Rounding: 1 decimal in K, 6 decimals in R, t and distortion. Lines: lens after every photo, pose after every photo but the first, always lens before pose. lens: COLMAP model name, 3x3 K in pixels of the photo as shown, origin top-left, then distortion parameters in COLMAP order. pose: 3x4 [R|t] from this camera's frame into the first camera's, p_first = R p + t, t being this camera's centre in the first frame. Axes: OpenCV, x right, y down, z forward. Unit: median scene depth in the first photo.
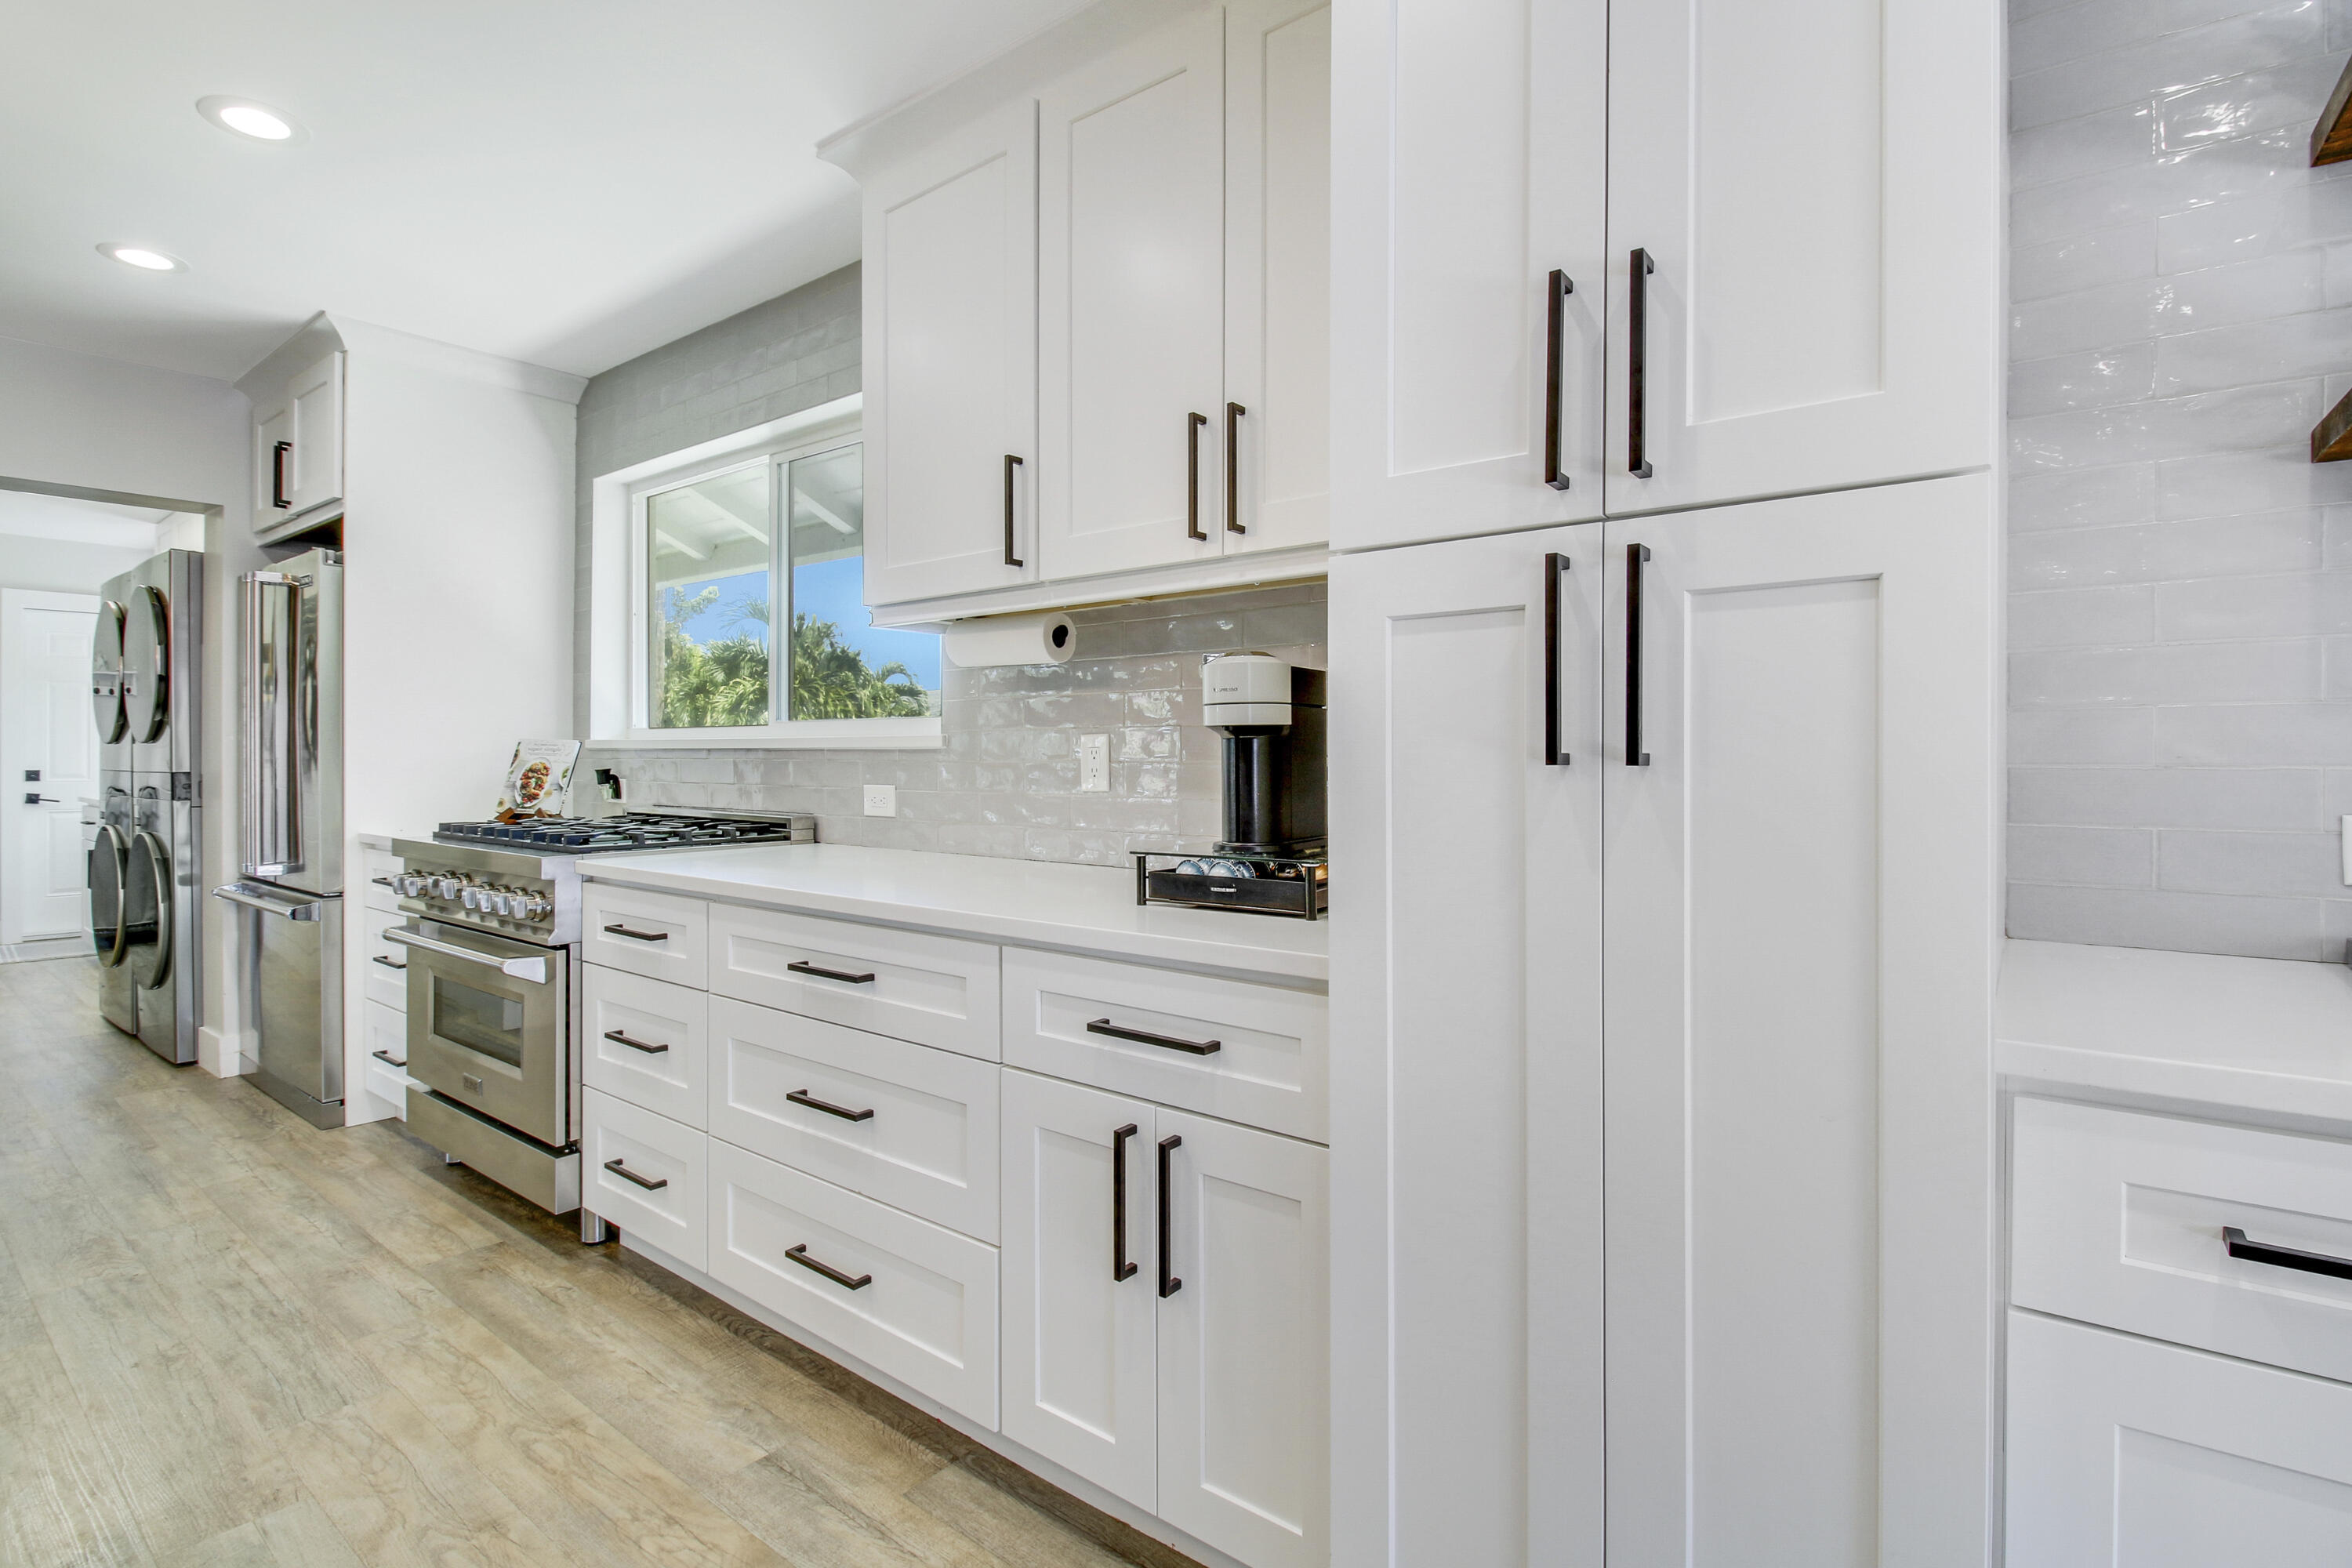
lens RADIAL K [[1106.3, 0, 1181.4], [0, 1106.3, 757.5], [0, 0, 1]] dist [-0.001458, -0.011216]
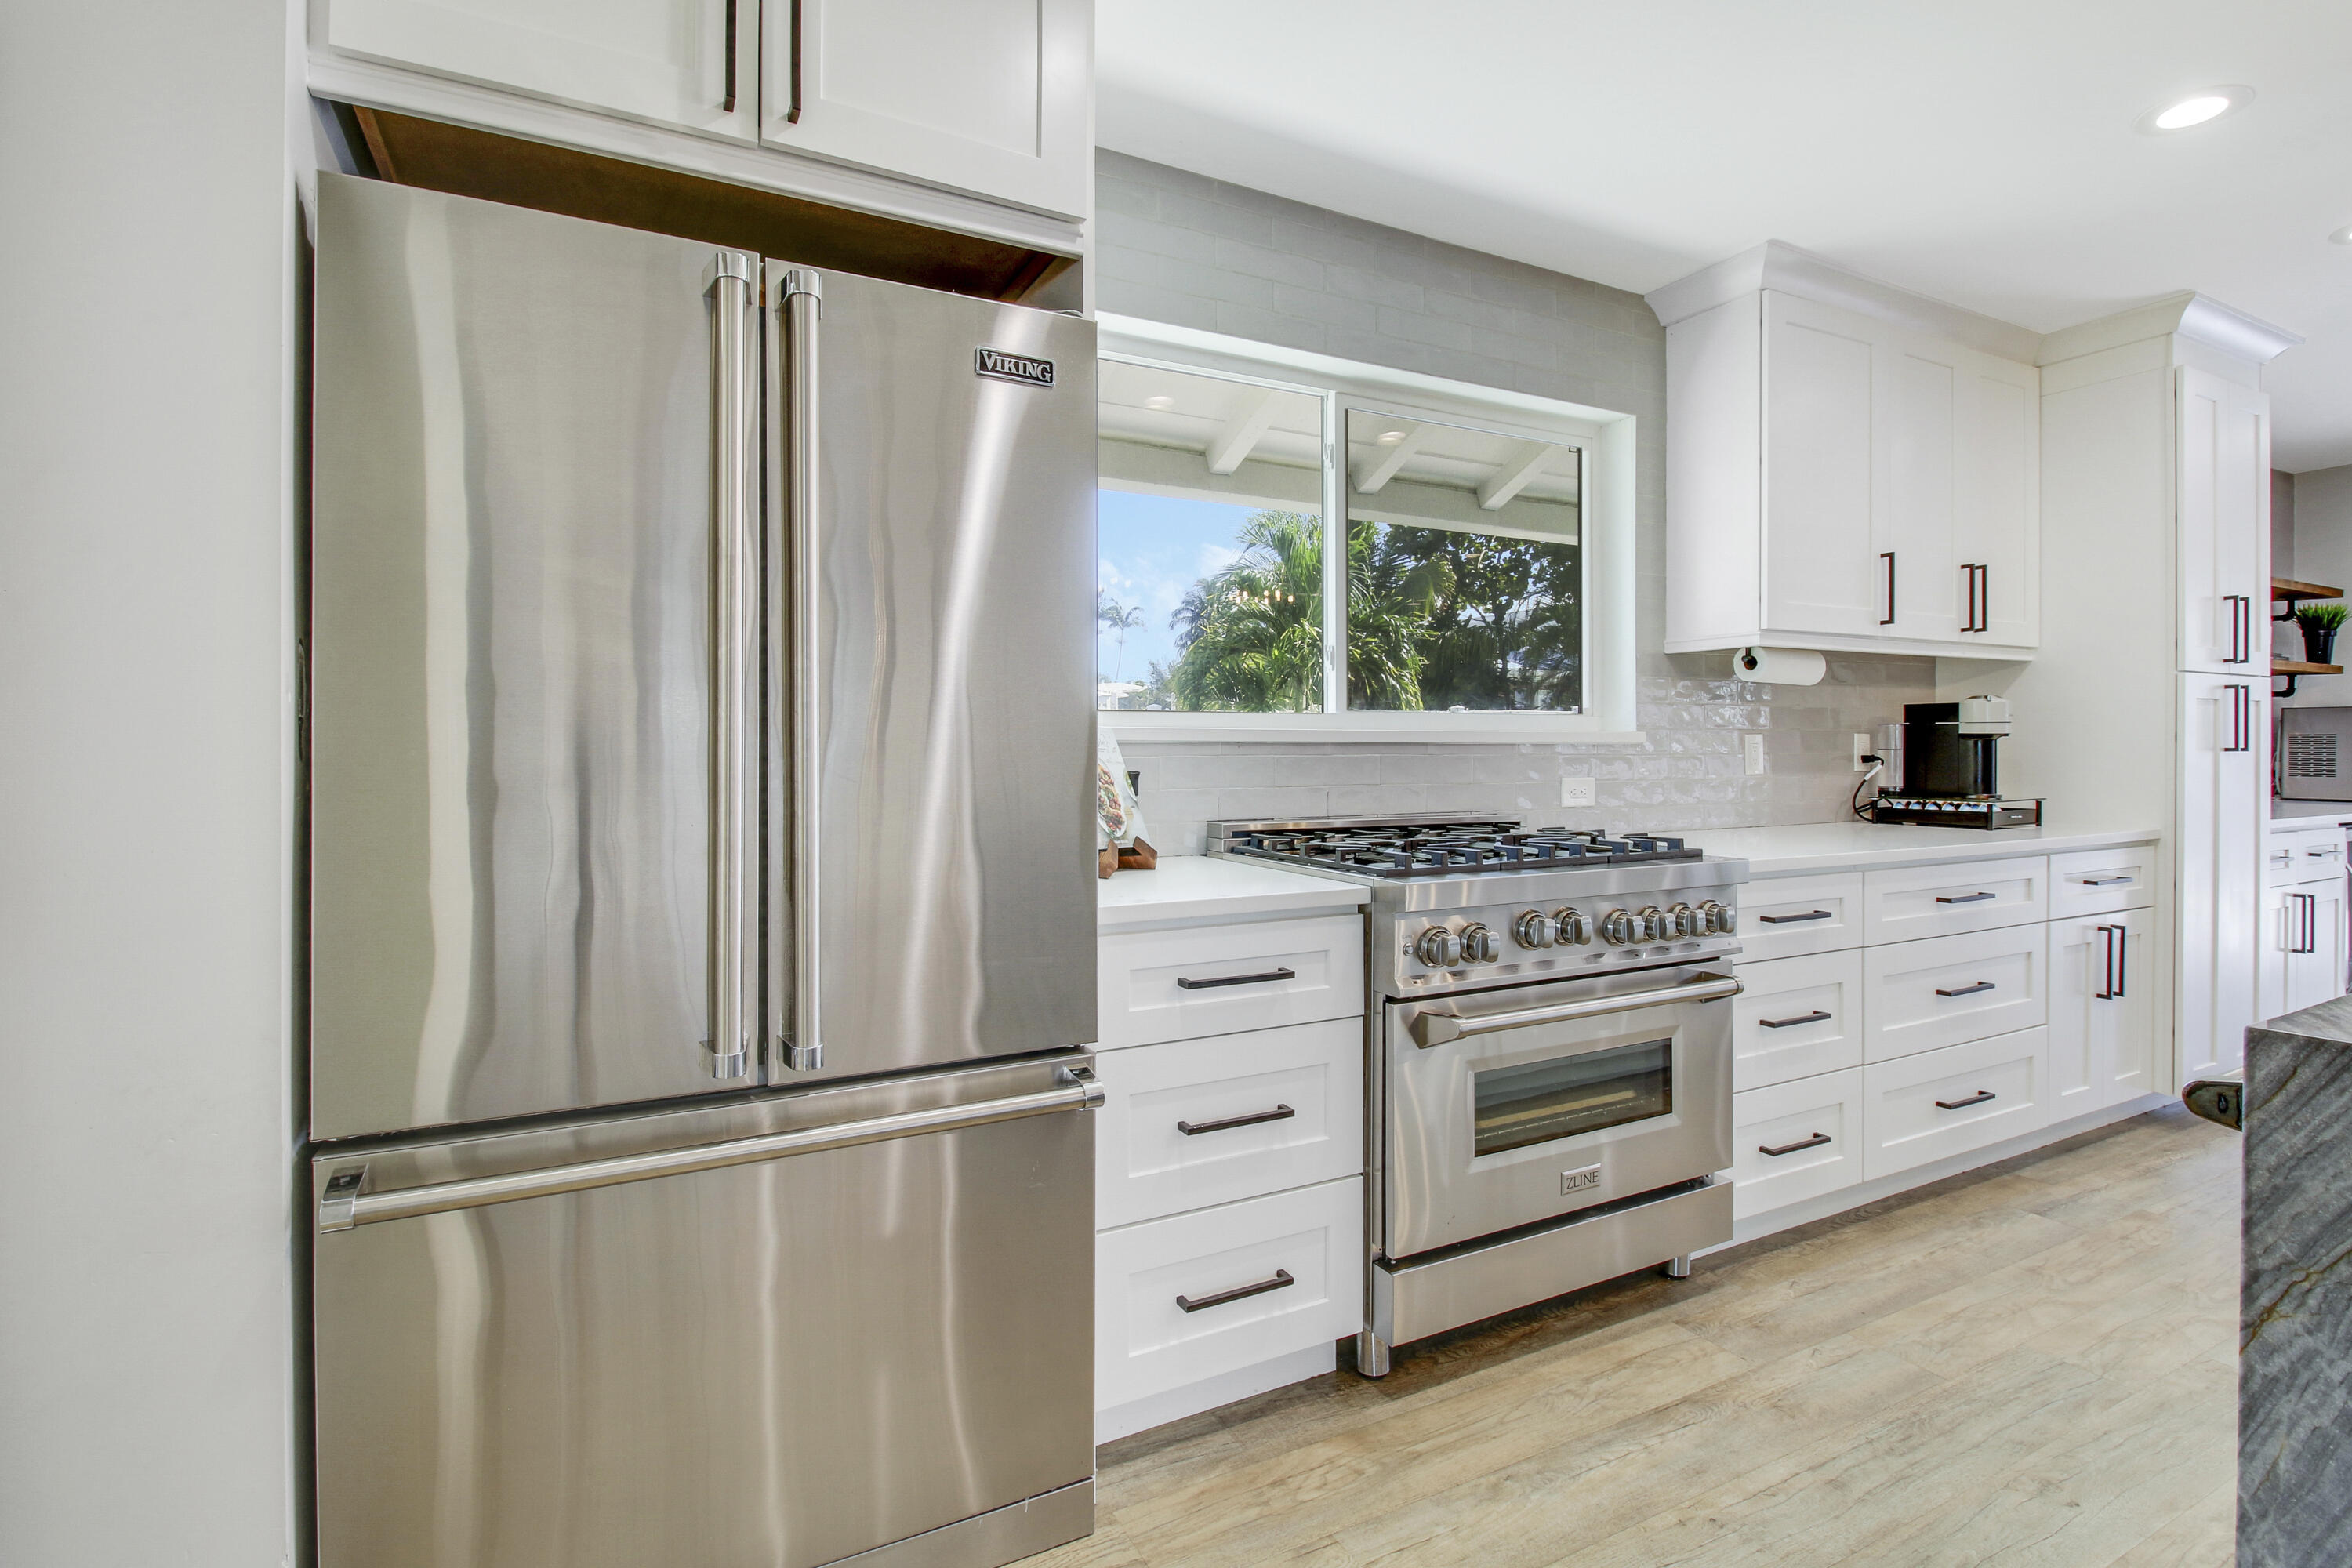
lens RADIAL K [[1106.3, 0, 1169.2], [0, 1106.3, 763.2], [0, 0, 1]] dist [-0.001458, -0.011216]
pose [[0.430125, -0.011725, 0.902693, -2.310958], [0.004264, 0.999931, 0.010957, -0.003596], [-0.902760, -0.000864, 0.430145, 1.473803]]
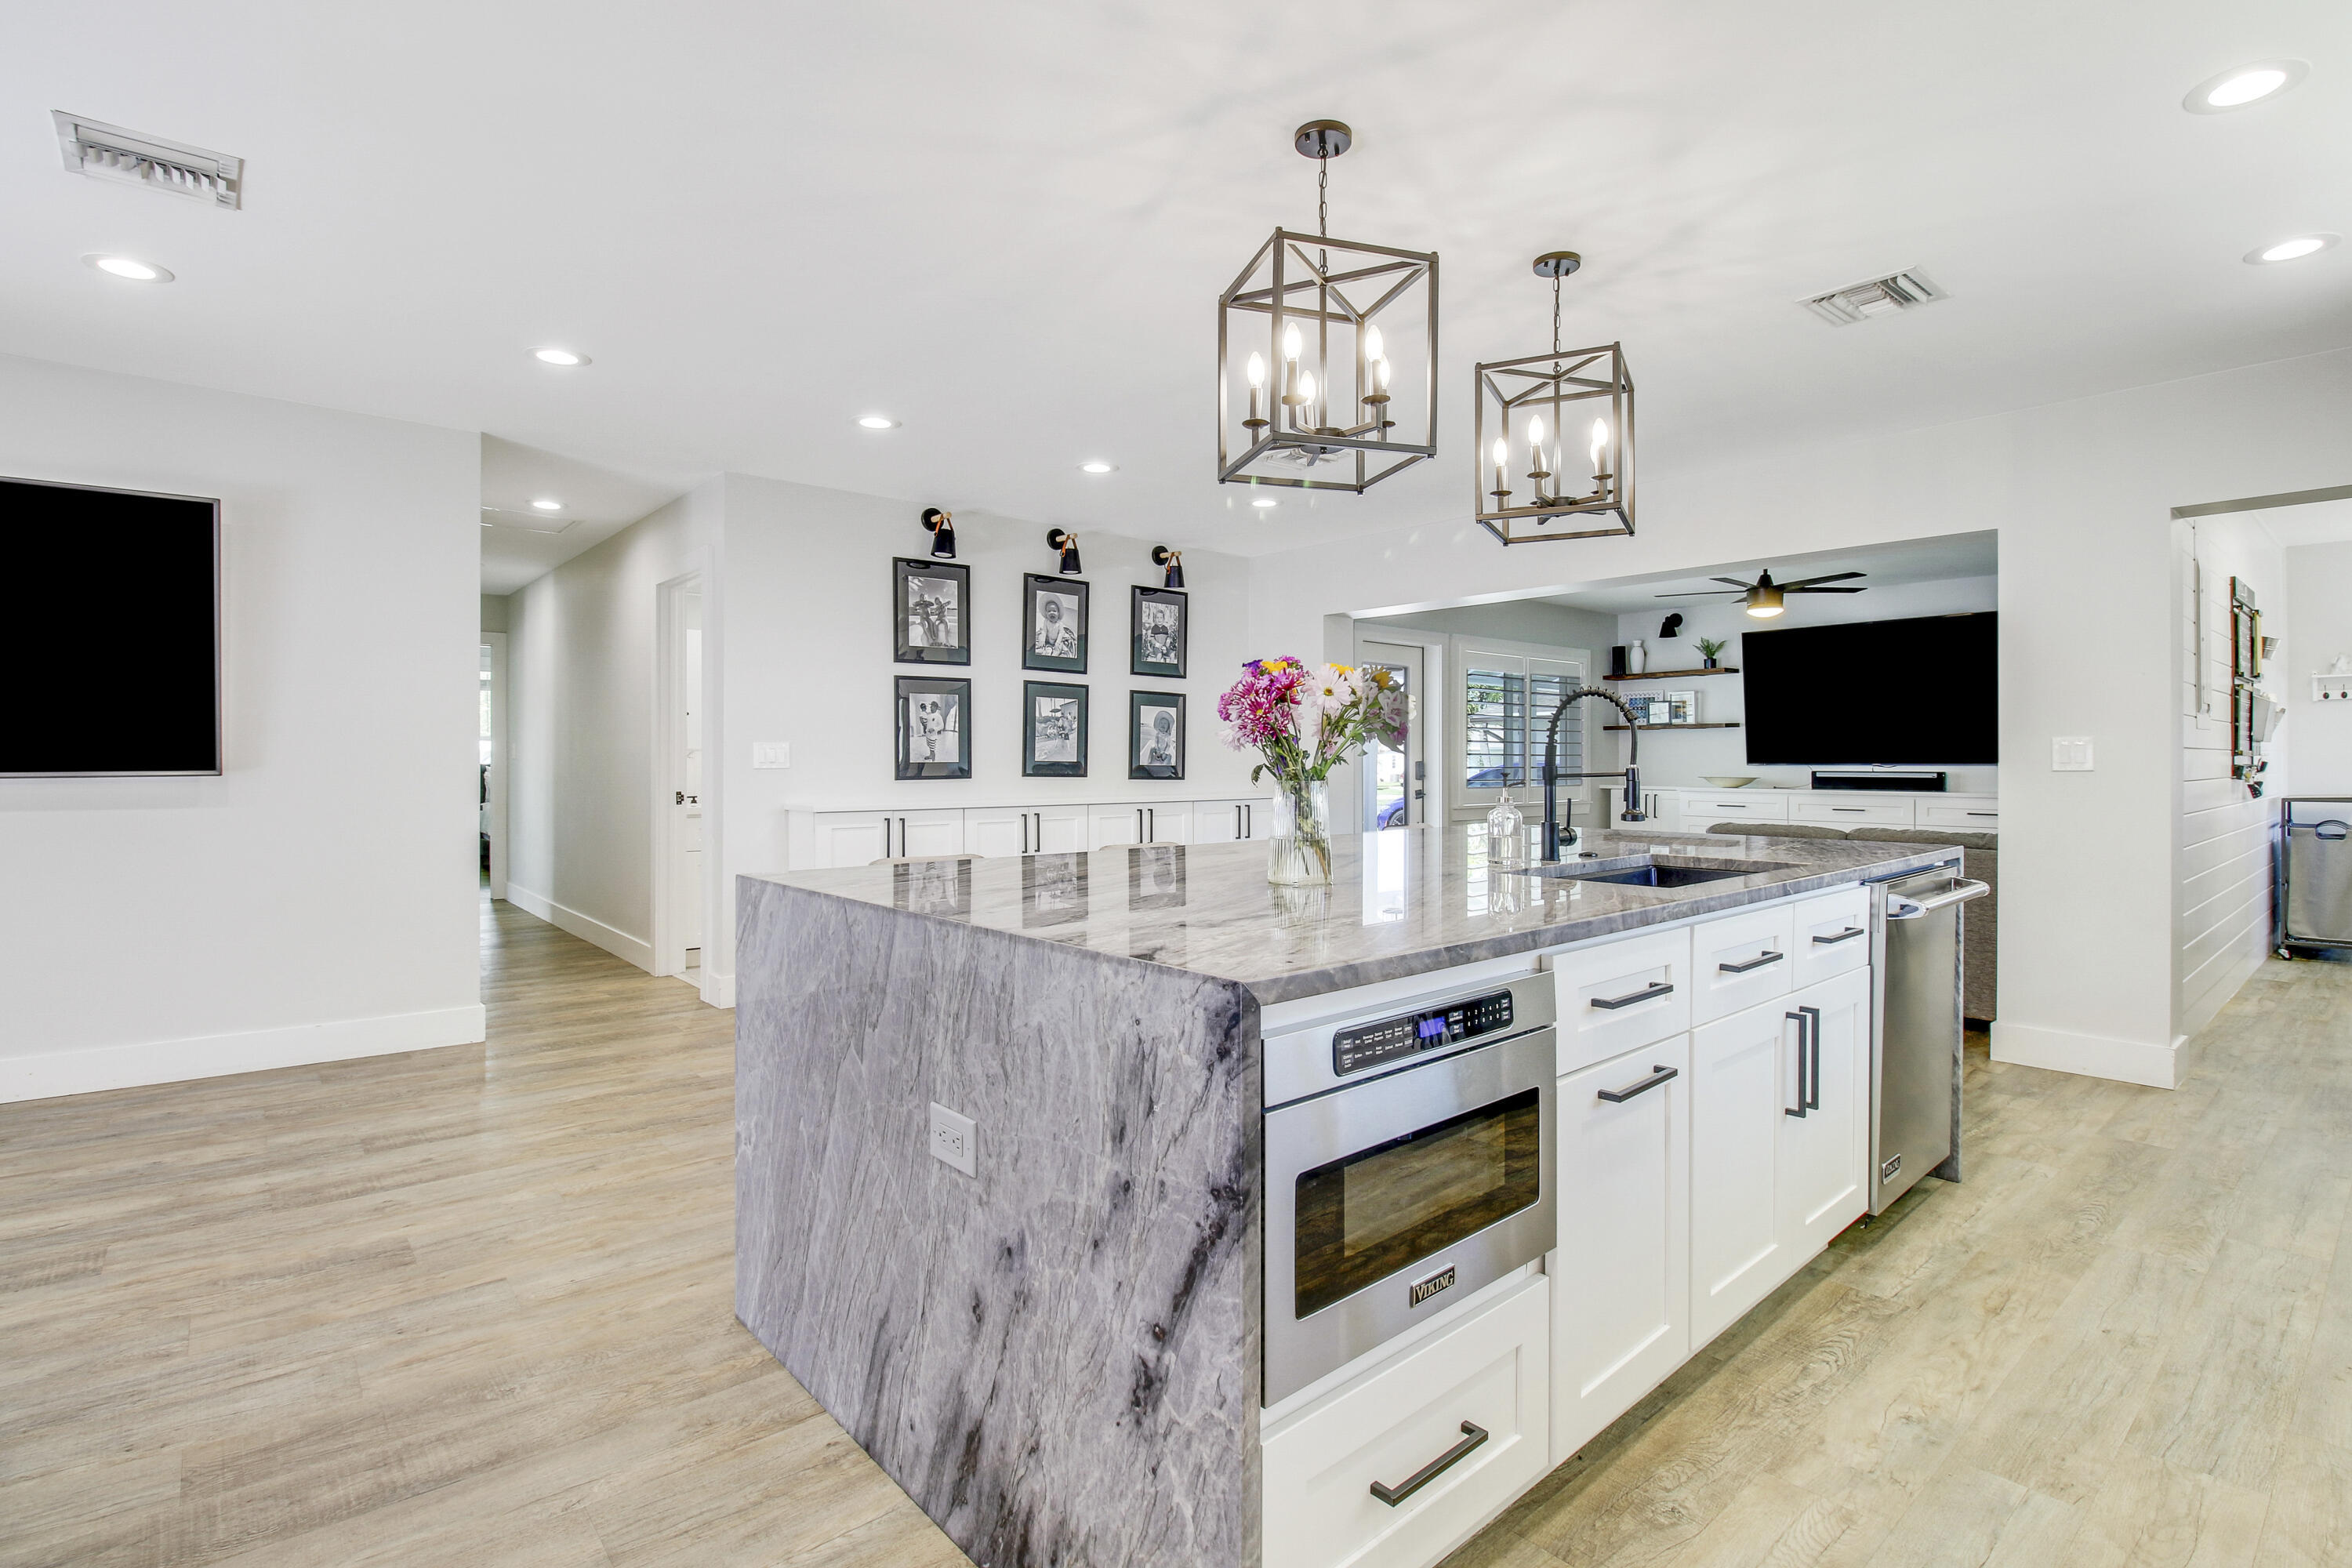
lens RADIAL K [[1106.3, 0, 1177.4], [0, 1106.3, 753.6], [0, 0, 1]] dist [-0.001458, -0.011216]
pose [[-0.215426, -0.008449, -0.976484, 0.337421], [-0.002015, 0.999964, -0.008208, 0.003138], [0.976518, 0.000199, -0.215436, 0.396483]]
